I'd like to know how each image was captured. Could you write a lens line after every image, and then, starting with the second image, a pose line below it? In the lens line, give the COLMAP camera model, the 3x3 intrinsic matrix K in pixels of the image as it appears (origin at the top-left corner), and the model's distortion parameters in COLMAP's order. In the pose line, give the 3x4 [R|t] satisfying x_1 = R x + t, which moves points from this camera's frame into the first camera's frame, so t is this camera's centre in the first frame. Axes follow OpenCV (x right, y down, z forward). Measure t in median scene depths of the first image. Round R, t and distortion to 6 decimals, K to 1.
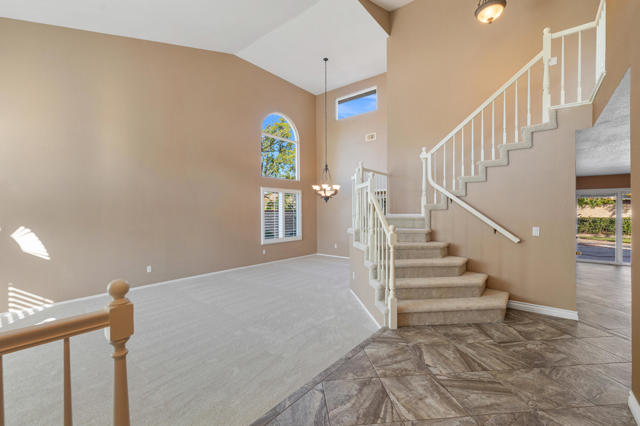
lens RADIAL K [[274.5, 0, 314.4], [0, 274.5, 213.1], [0, 0, 1]] dist [-0.001713, -0.000809]
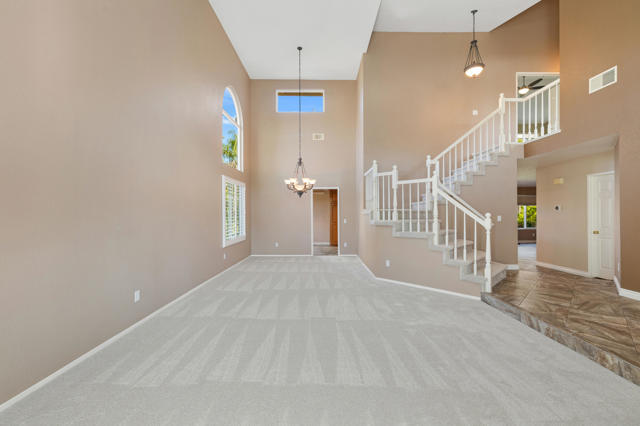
lens RADIAL K [[274.5, 0, 316.2], [0, 274.5, 213.6], [0, 0, 1]] dist [-0.001713, -0.000809]
pose [[0.771576, 0.004485, 0.636122, -0.523955], [0.000265, 0.999973, -0.007371, 0.024436], [-0.636137, 0.005855, 0.771554, 0.229216]]
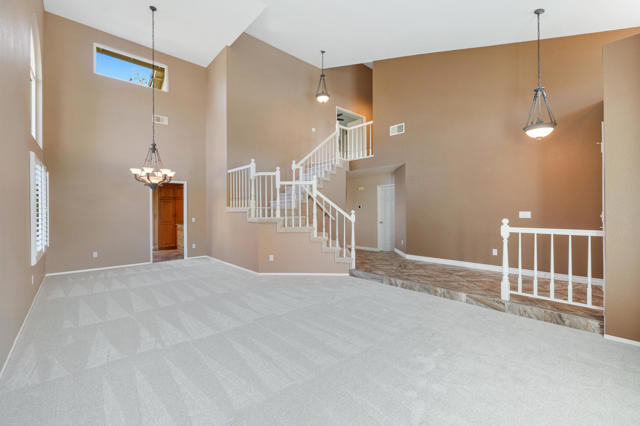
lens RADIAL K [[274.5, 0, 322.0], [0, 274.5, 209.6], [0, 0, 1]] dist [-0.001713, -0.000809]
pose [[0.126890, 0.007523, 0.991888, -0.669548], [0.009739, 0.999914, -0.008830, 0.022685], [-0.991869, 0.010780, 0.126806, 0.432962]]
